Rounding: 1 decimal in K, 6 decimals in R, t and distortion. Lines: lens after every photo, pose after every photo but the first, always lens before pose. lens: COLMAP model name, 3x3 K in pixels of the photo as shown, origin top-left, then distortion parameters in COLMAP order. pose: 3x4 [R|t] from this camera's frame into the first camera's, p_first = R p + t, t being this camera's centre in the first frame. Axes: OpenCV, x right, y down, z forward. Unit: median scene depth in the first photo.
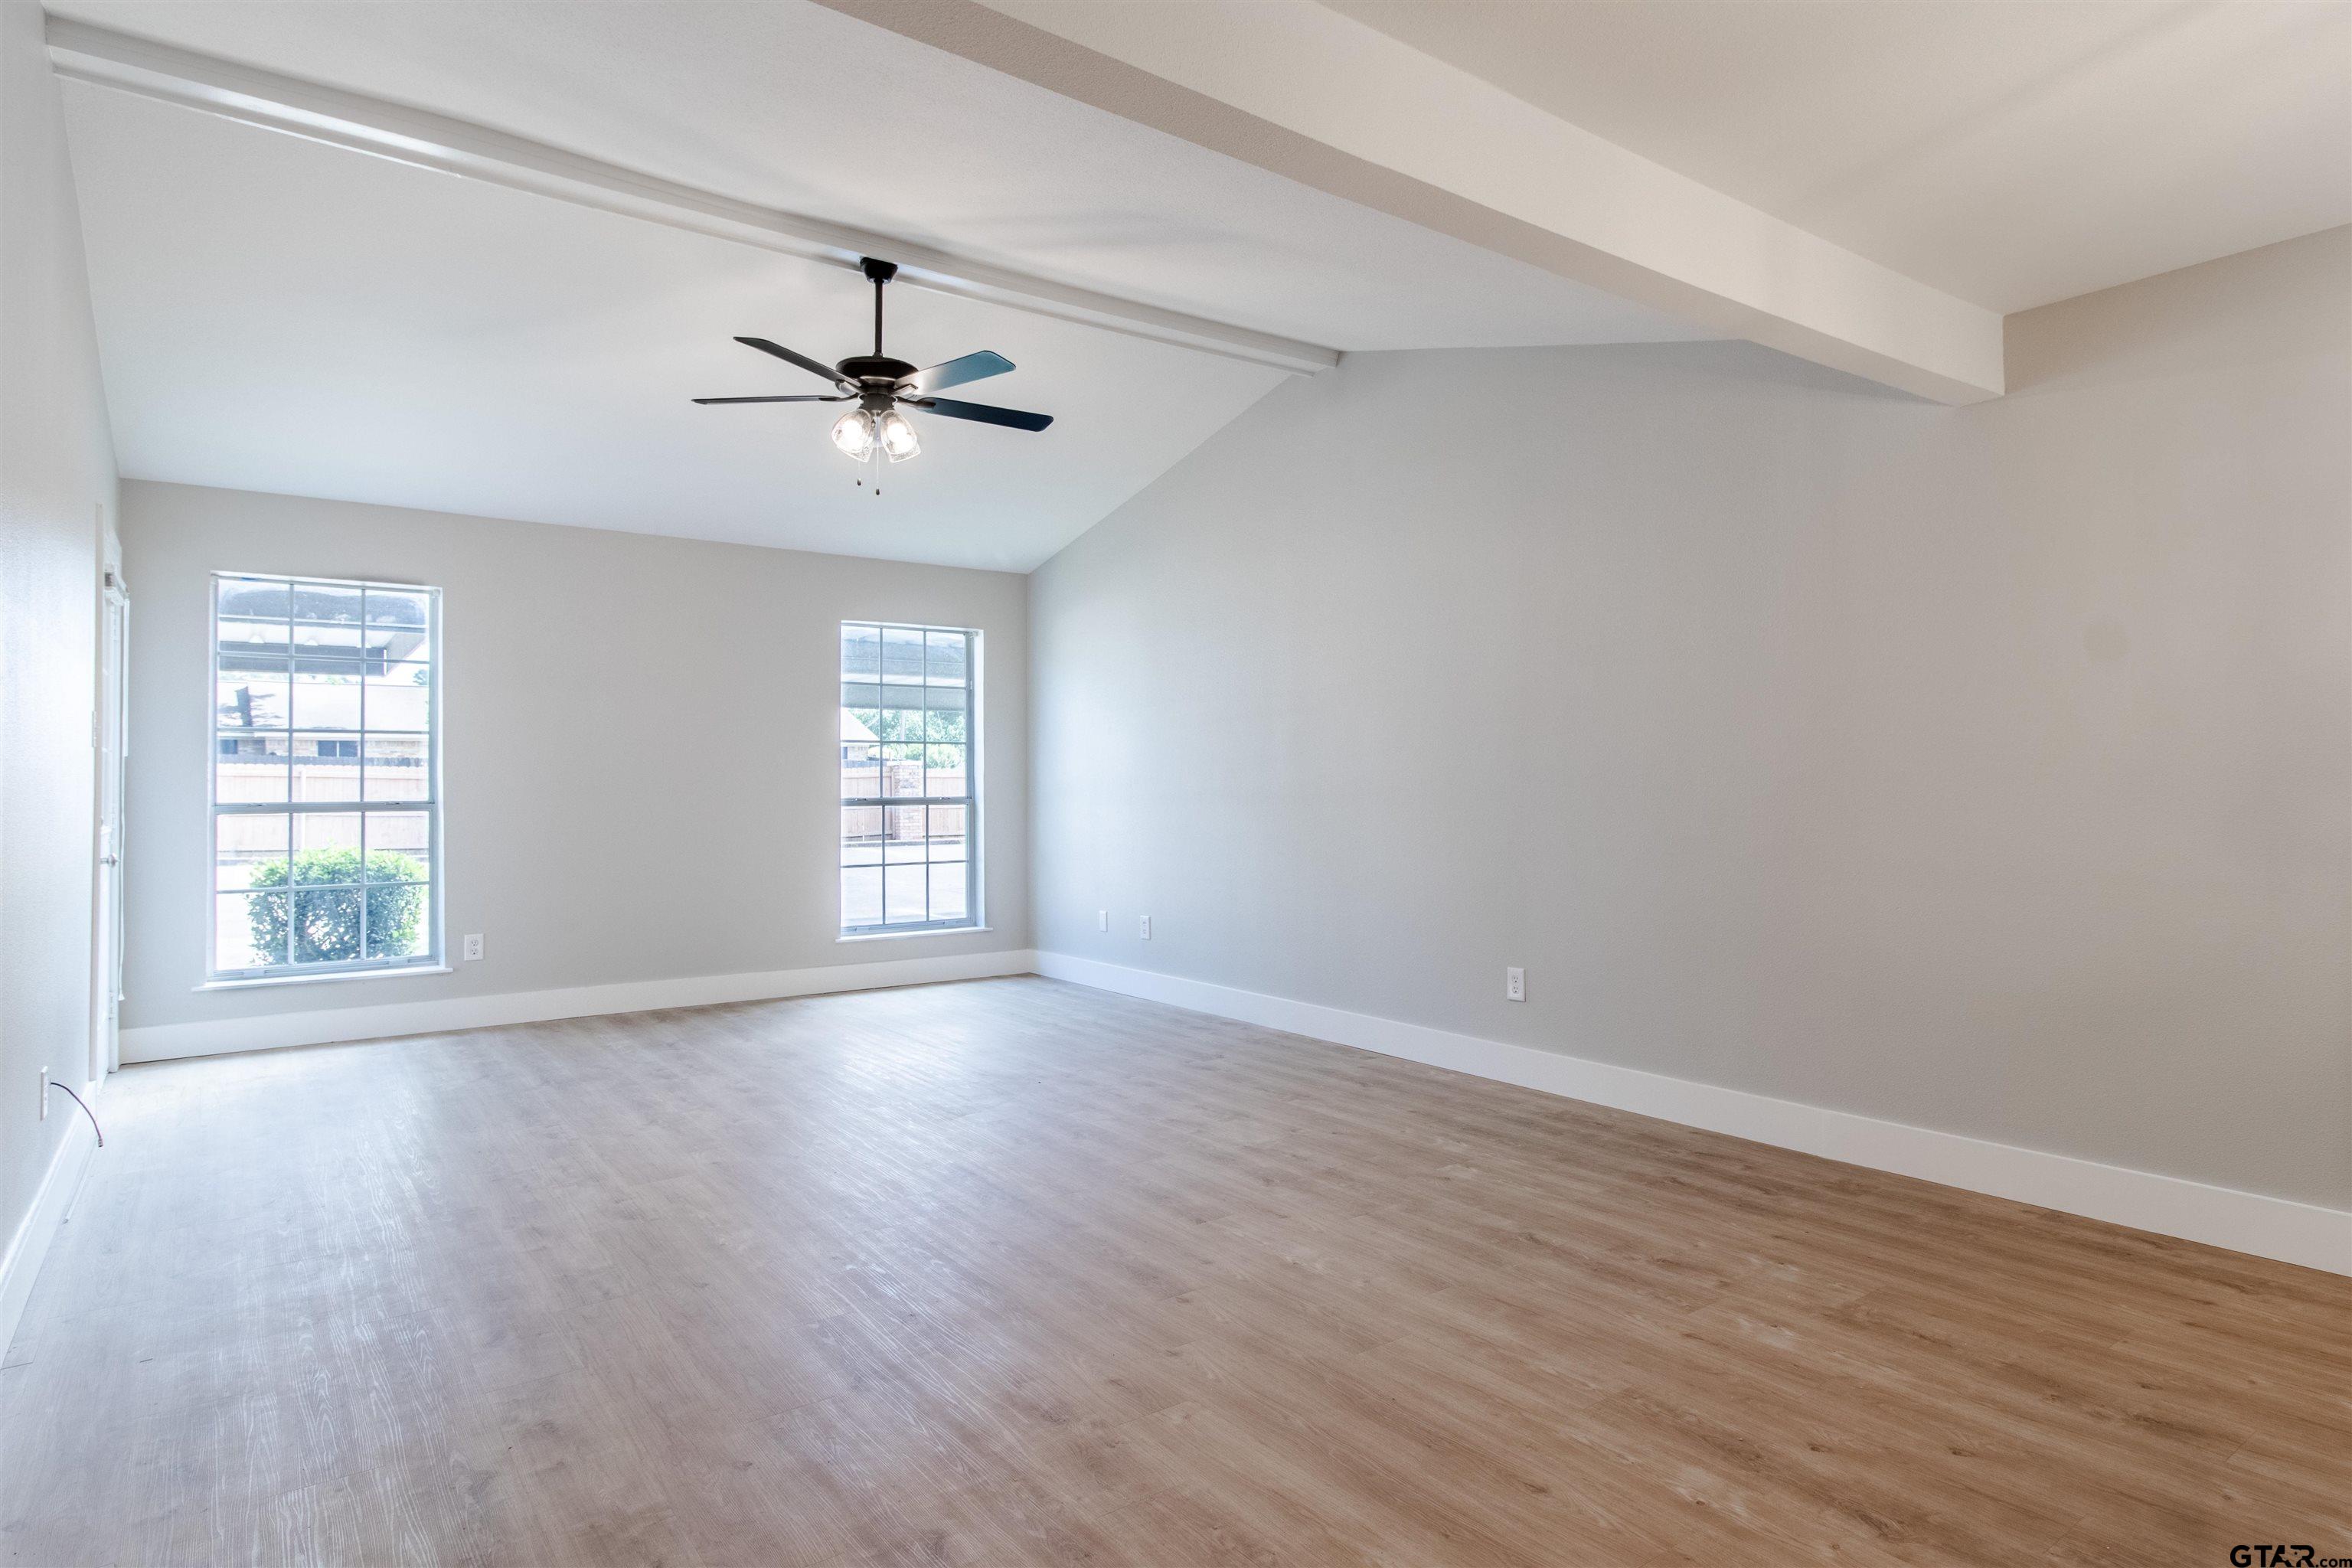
lens RADIAL K [[1285.7, 0, 1172.0], [0, 1285.7, 773.6], [0, 0, 1]] dist [0.003426, 0.001432]
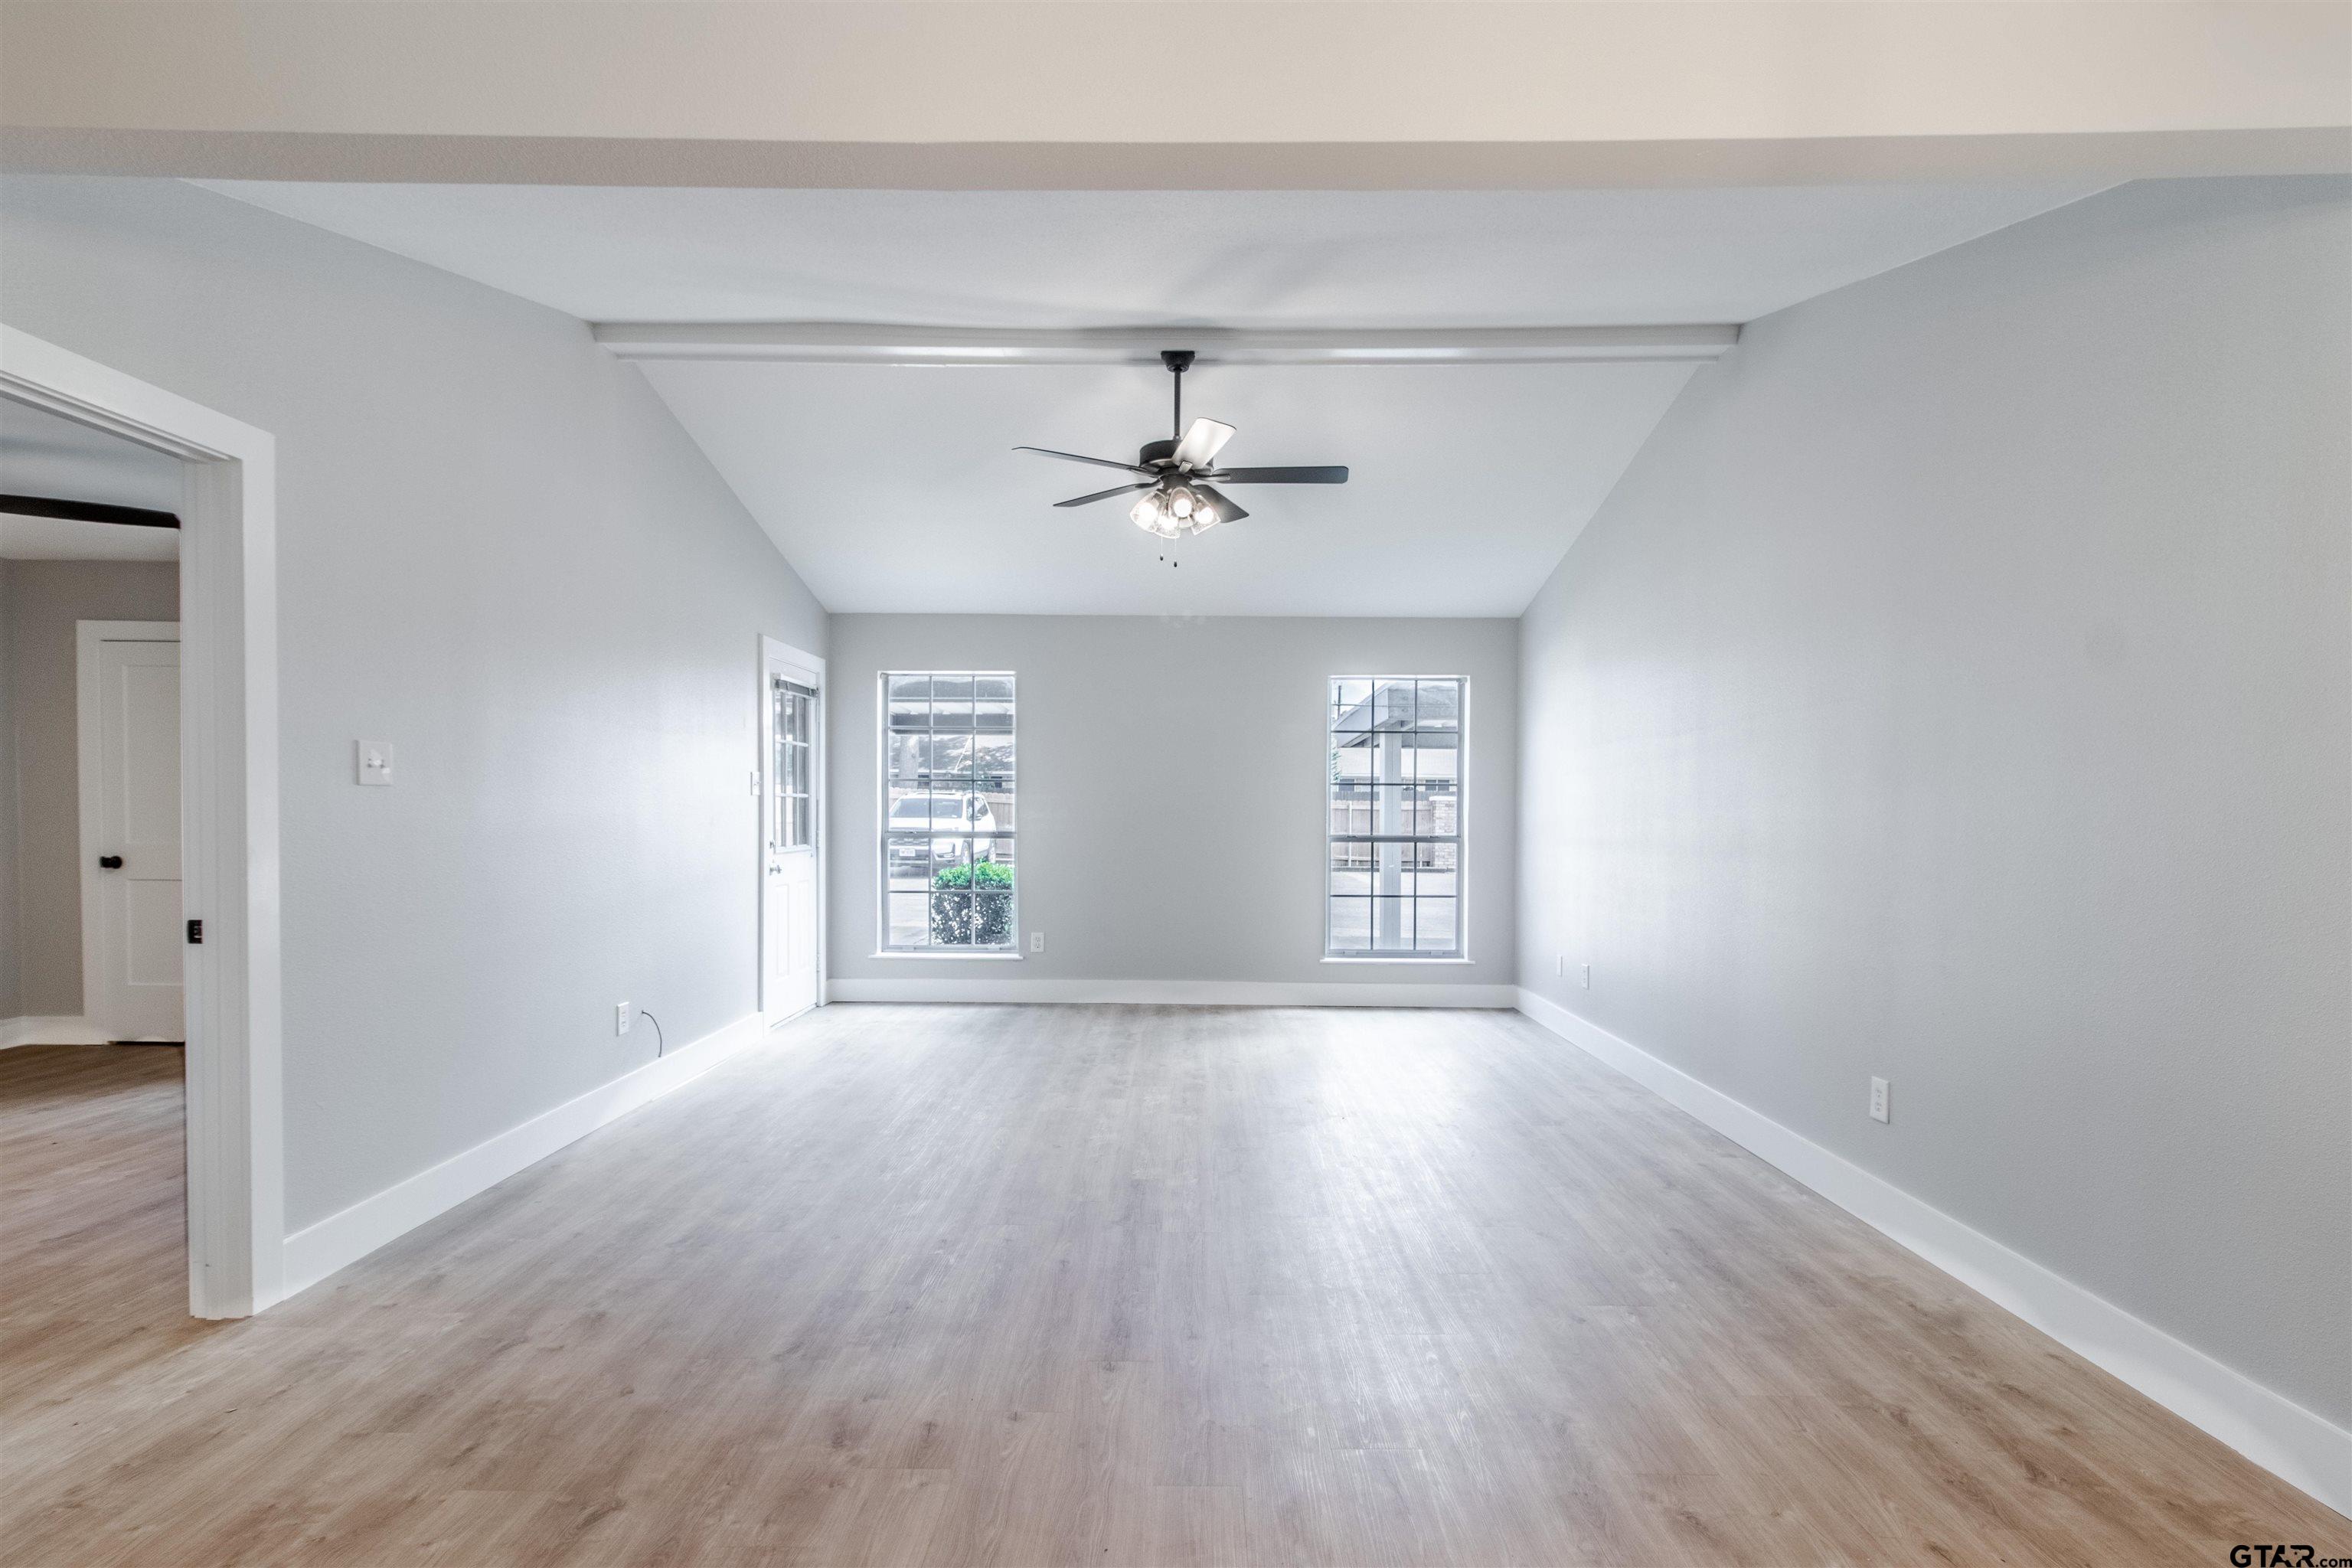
lens RADIAL K [[1115.3, 0, 1180.4], [0, 1115.3, 839.1], [0, 0, 1]] dist [0.008564, -0.000265]
pose [[0.807105, 0.024233, -0.589910, 0.277453], [-0.005958, 0.999441, 0.032906, -0.011294], [0.590377, -0.023044, 0.806798, 0.179583]]
